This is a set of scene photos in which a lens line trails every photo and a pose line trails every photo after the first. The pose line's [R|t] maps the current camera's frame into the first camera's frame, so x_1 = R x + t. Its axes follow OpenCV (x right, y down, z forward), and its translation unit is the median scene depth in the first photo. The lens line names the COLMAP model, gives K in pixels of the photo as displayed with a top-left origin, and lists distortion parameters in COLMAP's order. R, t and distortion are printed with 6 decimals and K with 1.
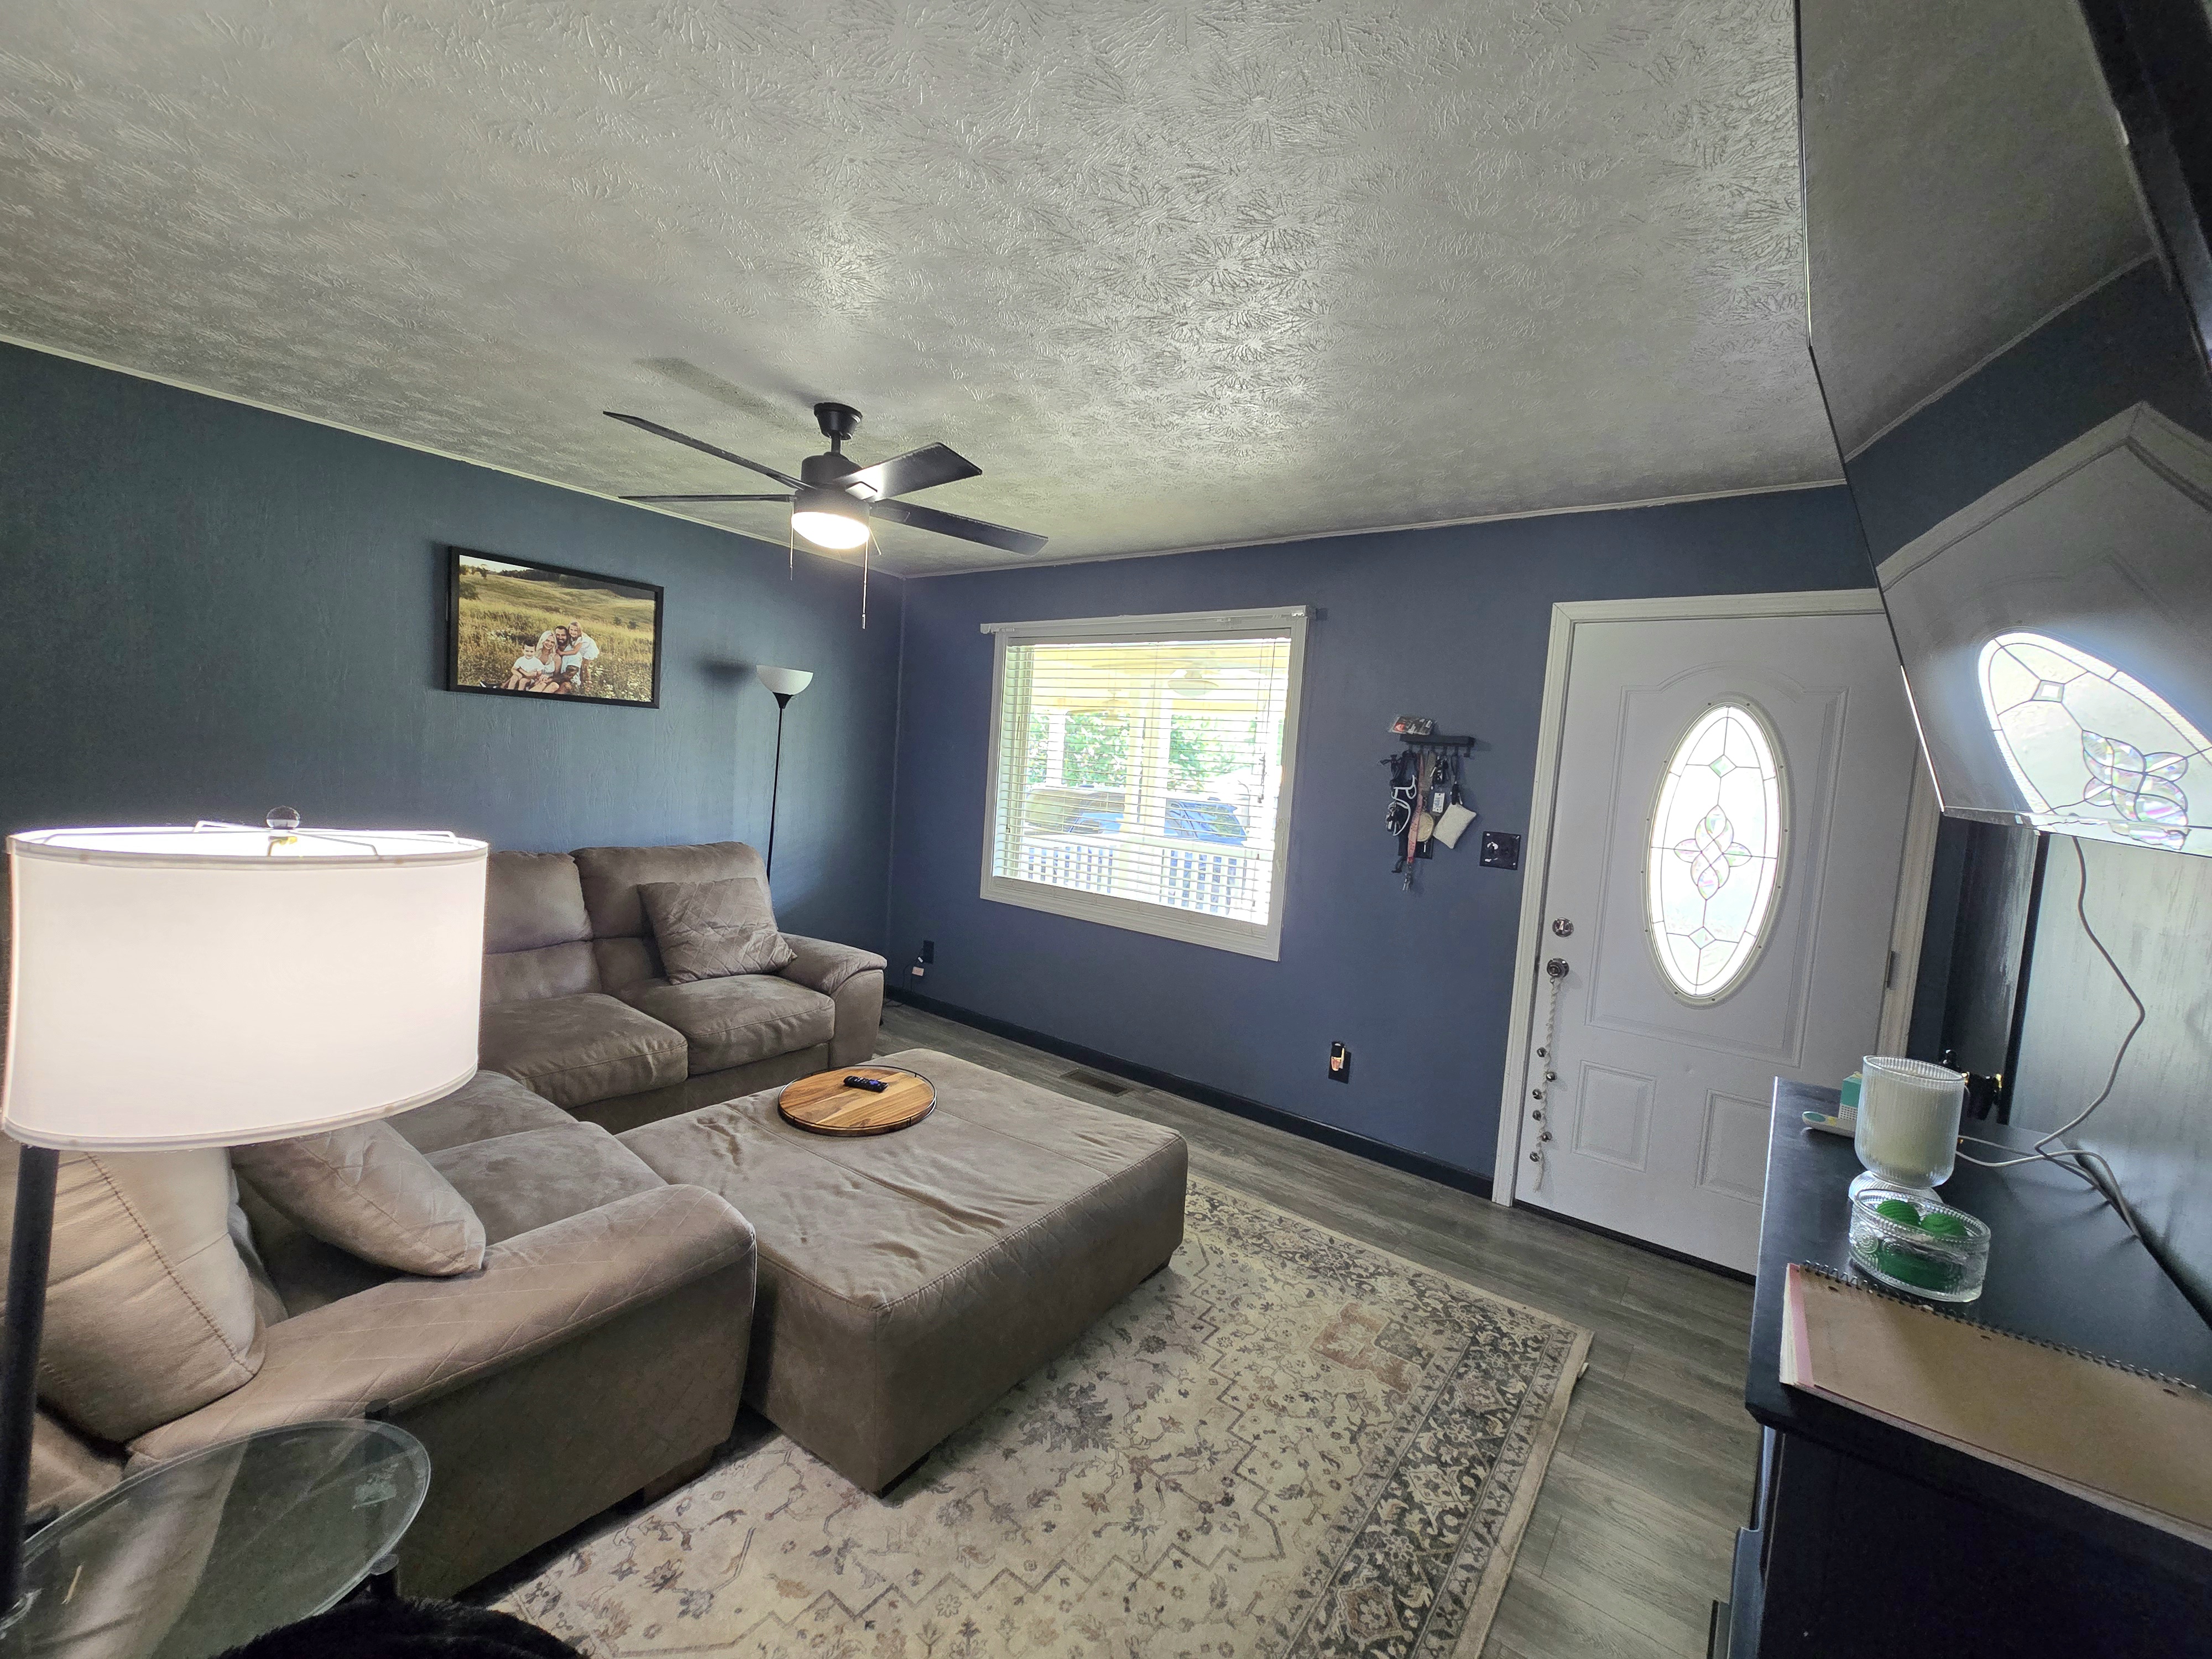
lens RADIAL K [[902.6, 0, 1111.6], [0, 902.6, 826.6], [0, 0, 1]] dist [-0.001475, -0.000462]
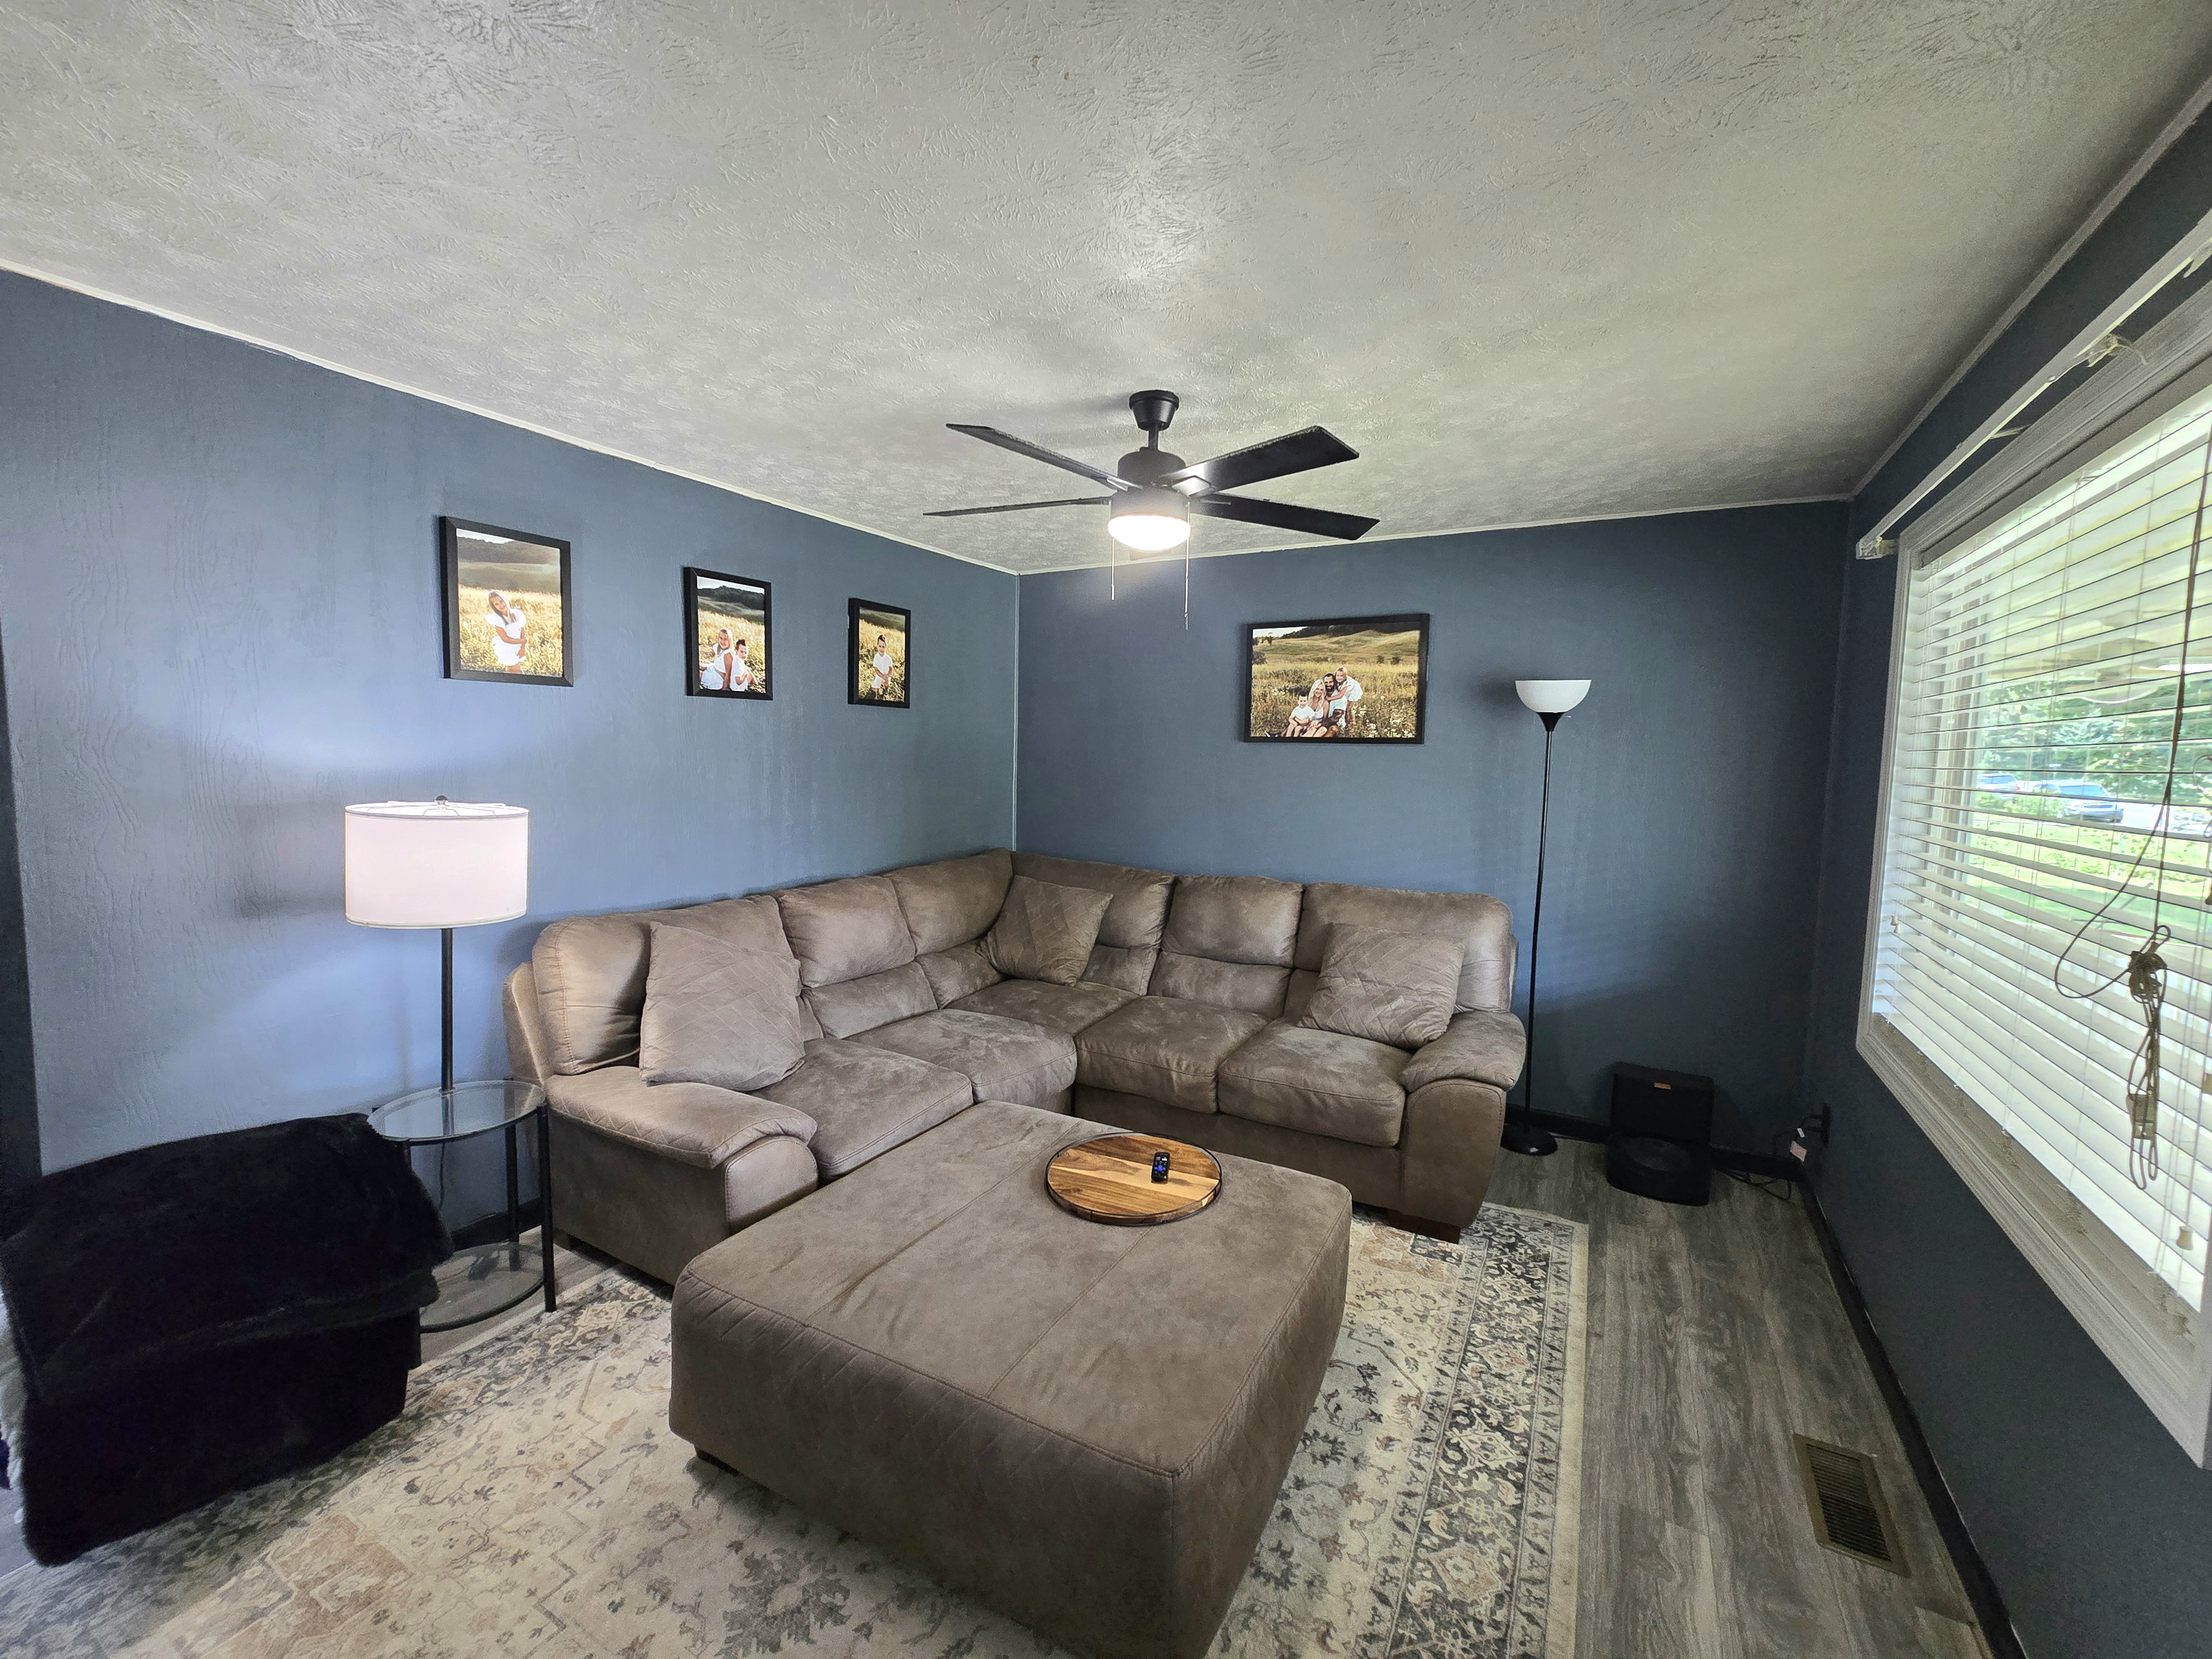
lens RADIAL K [[902.6, 0, 1111.6], [0, 902.6, 826.6], [0, 0, 1]] dist [-0.001475, -0.000462]
pose [[0.137104, 0.012151, -0.990482, 0.421650], [-0.082865, 0.996560, 0.000755, -0.021334], [0.987085, 0.081973, 0.137639, 0.621204]]
